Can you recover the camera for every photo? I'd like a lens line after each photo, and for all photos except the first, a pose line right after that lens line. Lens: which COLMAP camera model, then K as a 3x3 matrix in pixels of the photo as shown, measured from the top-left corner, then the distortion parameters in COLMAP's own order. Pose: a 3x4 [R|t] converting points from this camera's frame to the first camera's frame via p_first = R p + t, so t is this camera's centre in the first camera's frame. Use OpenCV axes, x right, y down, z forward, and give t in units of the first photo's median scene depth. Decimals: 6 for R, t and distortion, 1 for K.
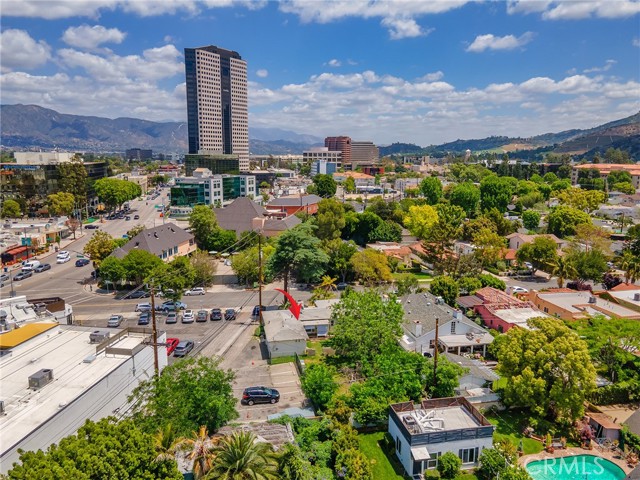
lens RADIAL K [[455.4, 0, 320.0], [0, 455.4, 240.0], [0, 0, 1]] dist [0.037615, 0.003282]
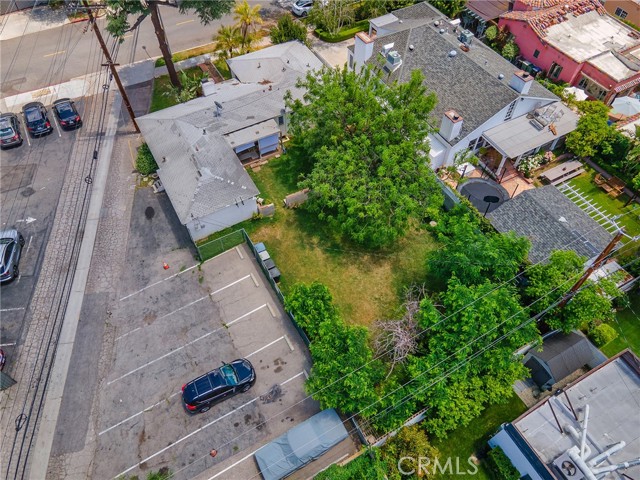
lens RADIAL K [[432.0, 0, 302.1], [0, 432.0, 253.5], [0, 0, 1]] dist [0.000968, 0.061239]
pose [[0.963316, -0.228163, 0.141292, -0.057504], [0.056575, 0.687305, 0.724162, -0.076430], [-0.262338, -0.689604, 0.675001, 0.576562]]
